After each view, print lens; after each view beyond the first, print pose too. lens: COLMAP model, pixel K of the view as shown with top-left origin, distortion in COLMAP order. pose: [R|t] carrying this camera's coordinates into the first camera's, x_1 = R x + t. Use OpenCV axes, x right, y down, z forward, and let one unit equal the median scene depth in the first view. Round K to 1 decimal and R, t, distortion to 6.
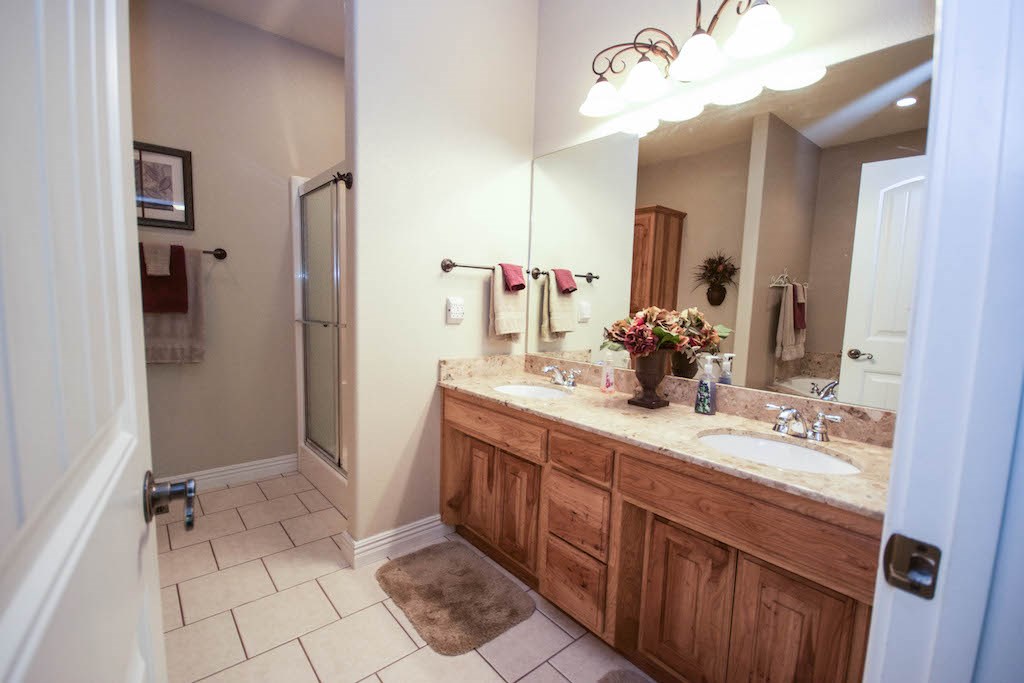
lens RADIAL K [[451.4, 0, 516.6], [0, 451.4, 346.4], [0, 0, 1]] dist [0.000881, -0.002513]
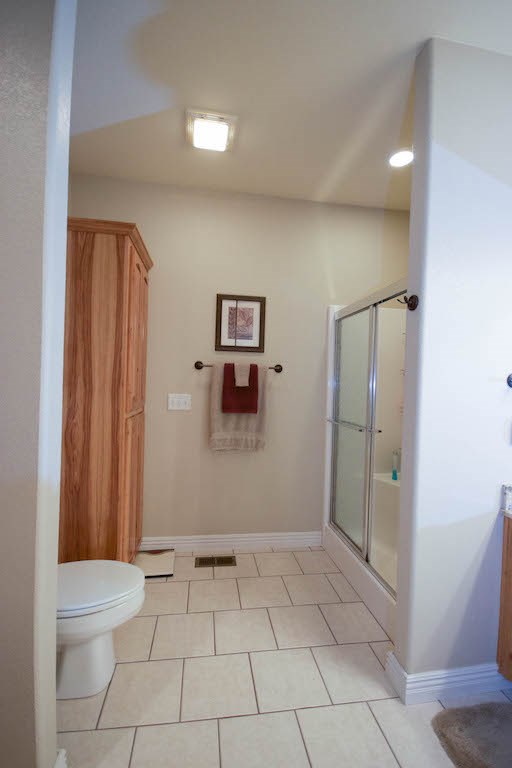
lens RADIAL K [[338.6, 0, 255.1], [0, 338.6, 384.1], [0, 0, 1]] dist [0.000881, -0.002513]
pose [[0.850098, 0.000940, -0.526624, -0.203187], [-0.060366, 0.993581, -0.095671, -0.064626], [0.523153, 0.113120, 0.844698, 0.135875]]
